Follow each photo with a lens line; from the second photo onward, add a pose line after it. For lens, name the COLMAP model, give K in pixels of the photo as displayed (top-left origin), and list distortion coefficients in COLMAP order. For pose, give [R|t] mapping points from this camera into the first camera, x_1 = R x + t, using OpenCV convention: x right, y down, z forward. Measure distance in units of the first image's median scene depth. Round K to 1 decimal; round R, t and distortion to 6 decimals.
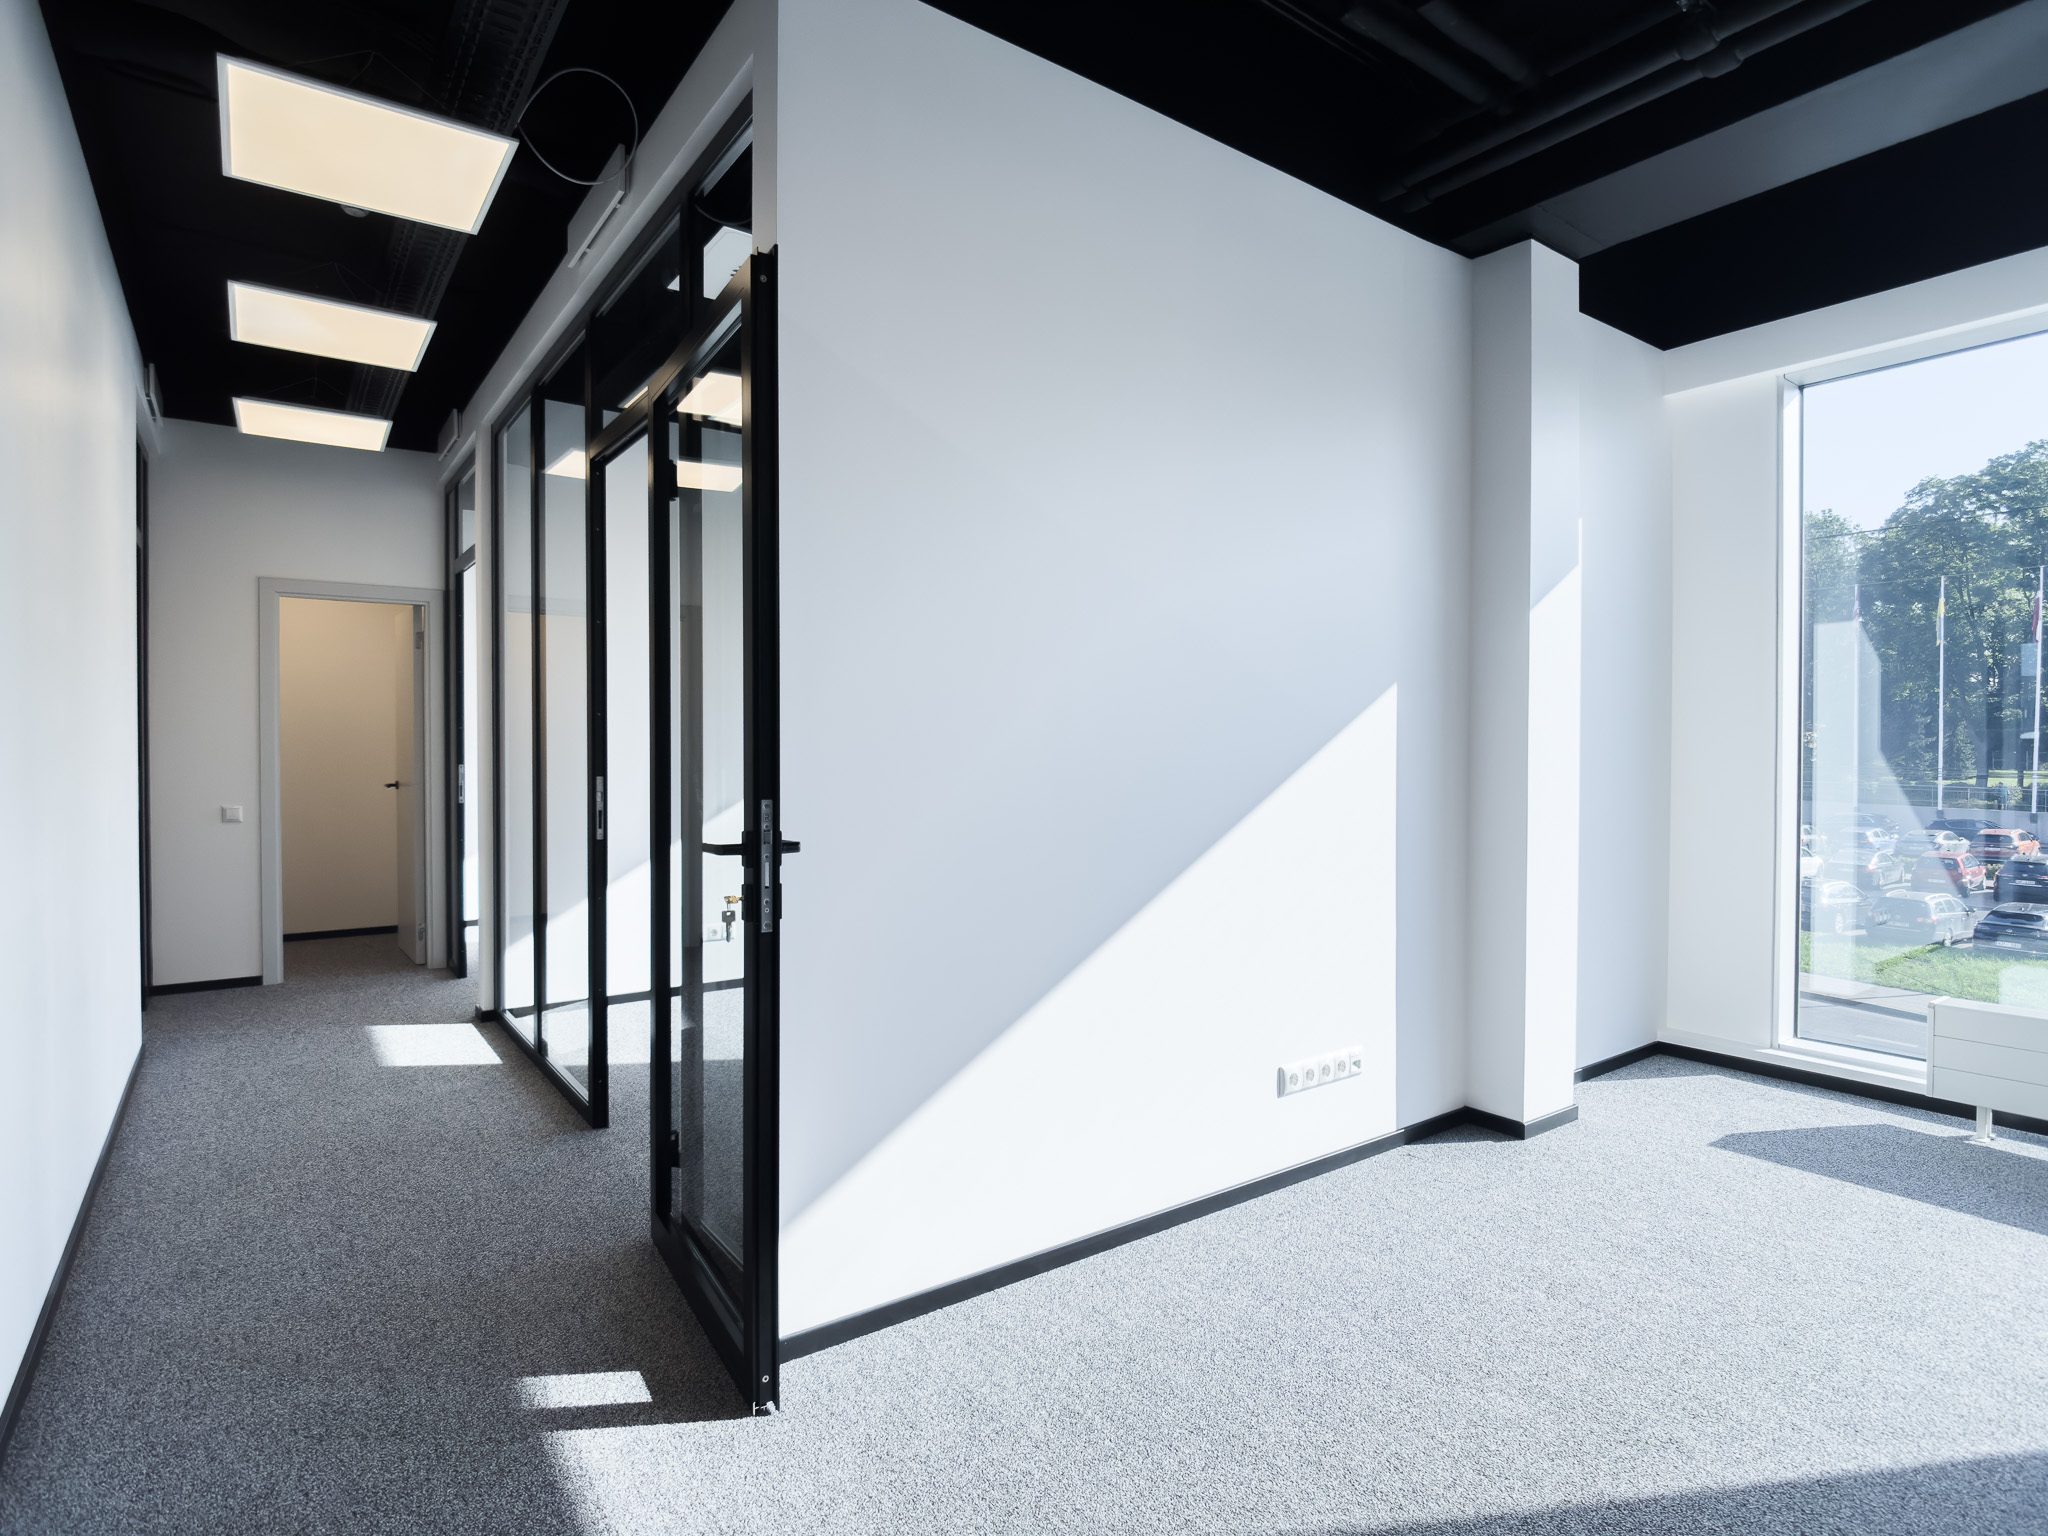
lens RADIAL K [[1073.3, 0, 1011.7], [0, 1073.3, 761.6], [0, 0, 1]] dist [-0.015846, -0.002037]
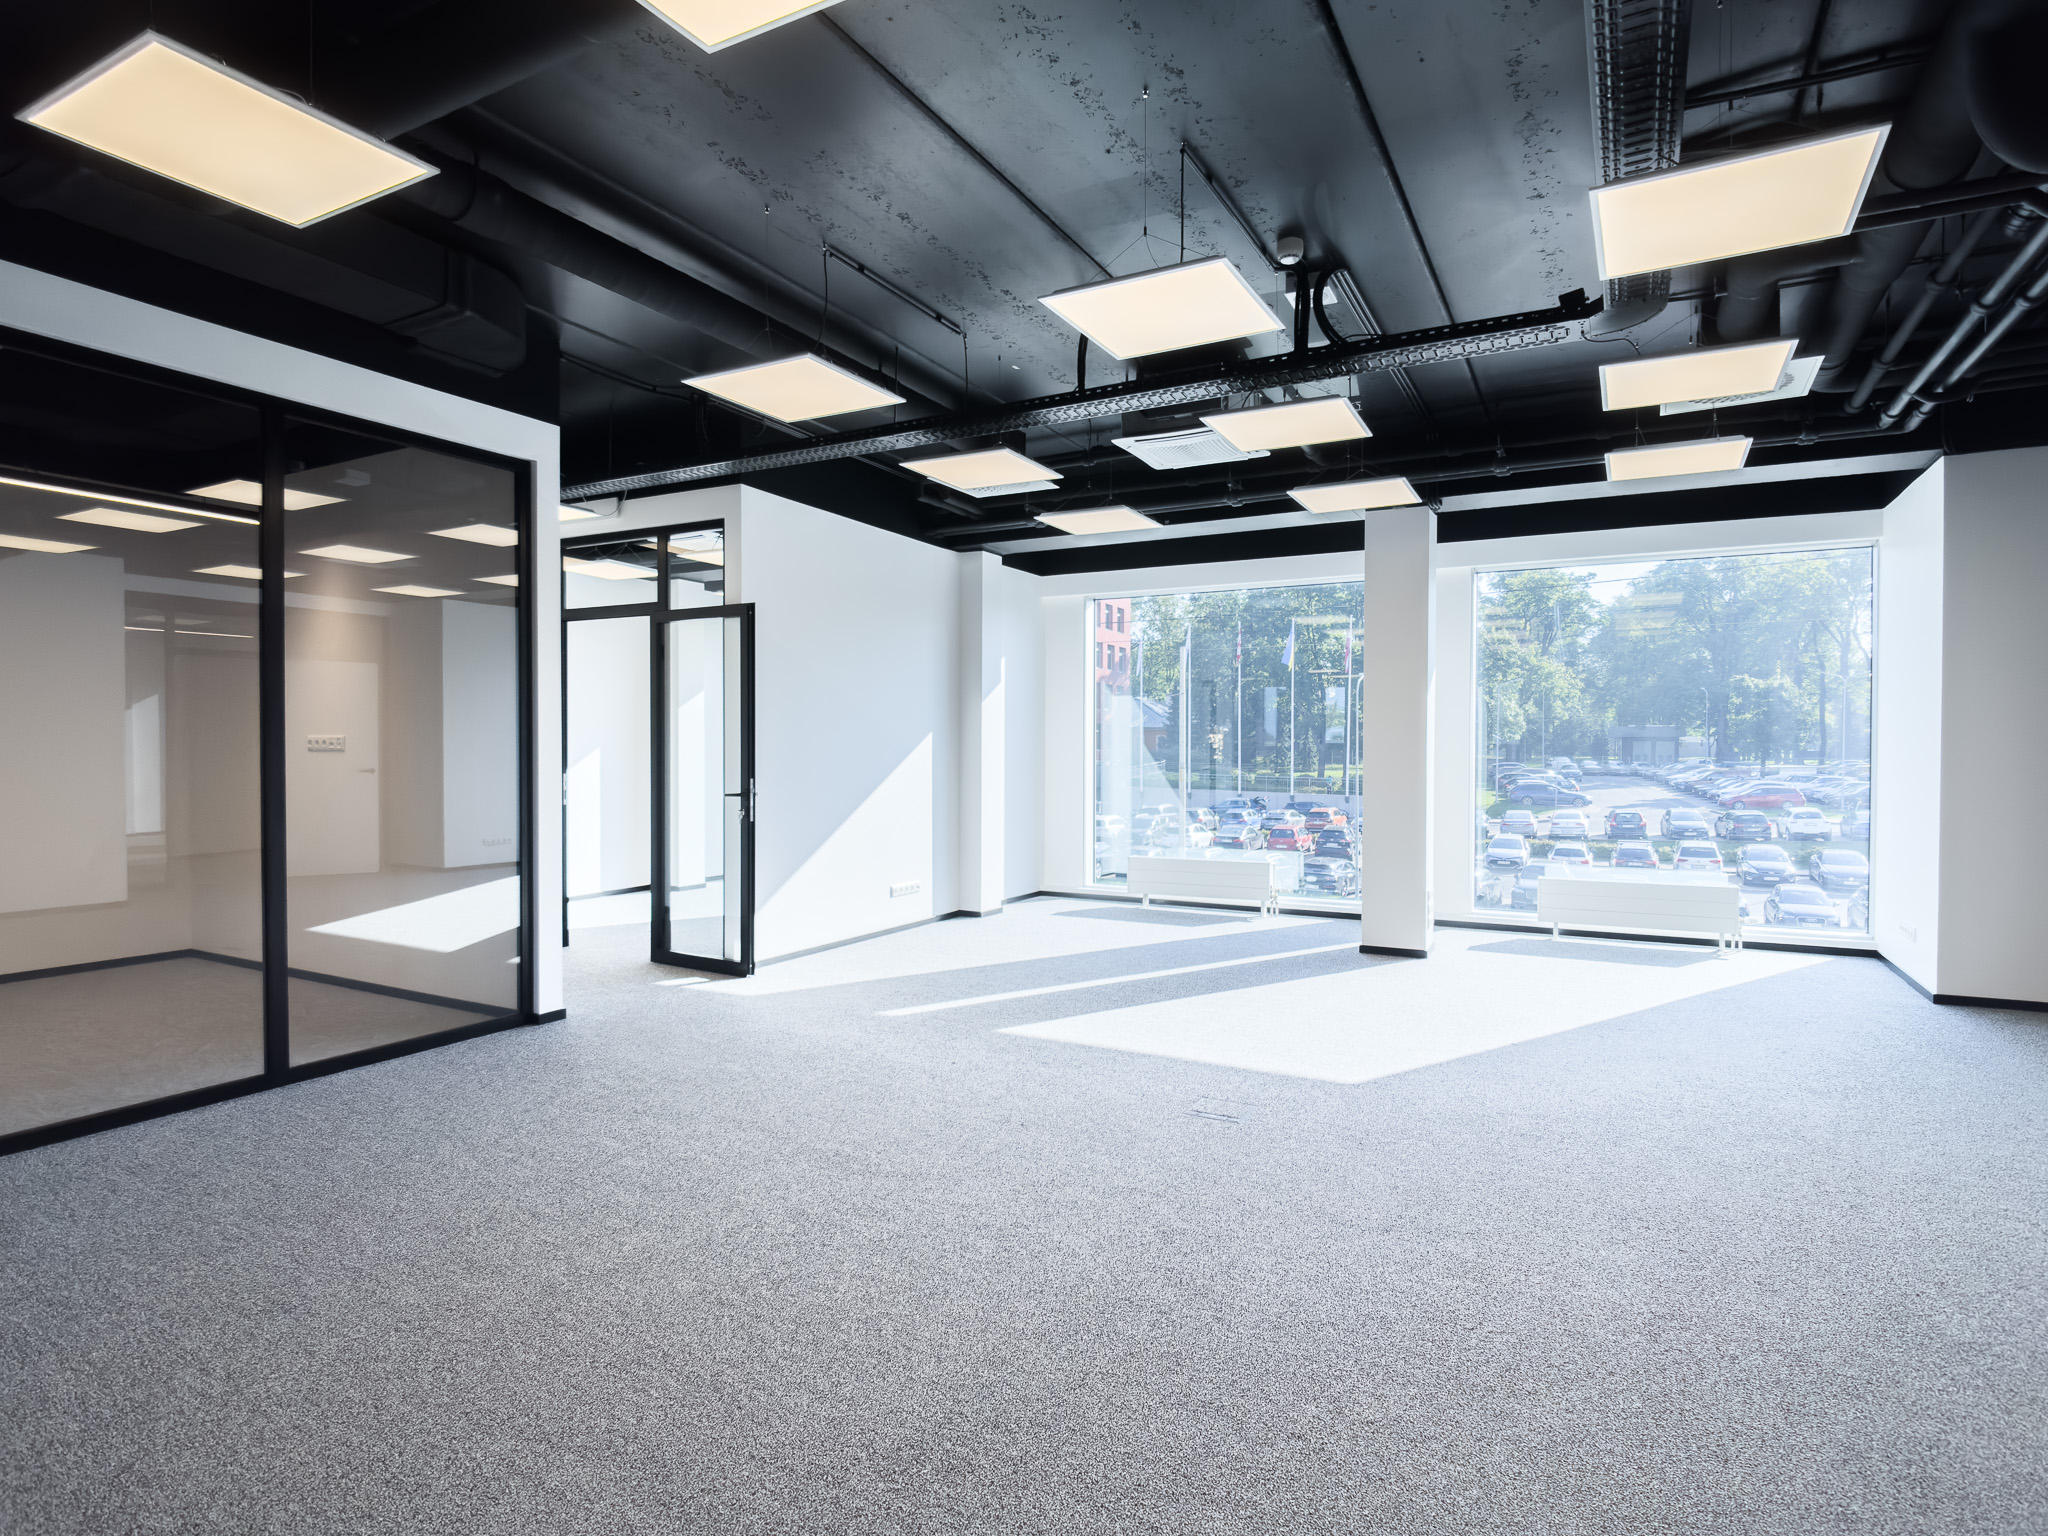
lens RADIAL K [[1073.3, 0, 1020.6], [0, 1073.3, 764.9], [0, 0, 1]] dist [-0.015846, -0.002037]
pose [[0.896552, -0.004079, 0.442920, -0.443902], [0.001587, 0.999981, 0.005999, -0.011081], [-0.442936, -0.004675, 0.896541, -1.046953]]
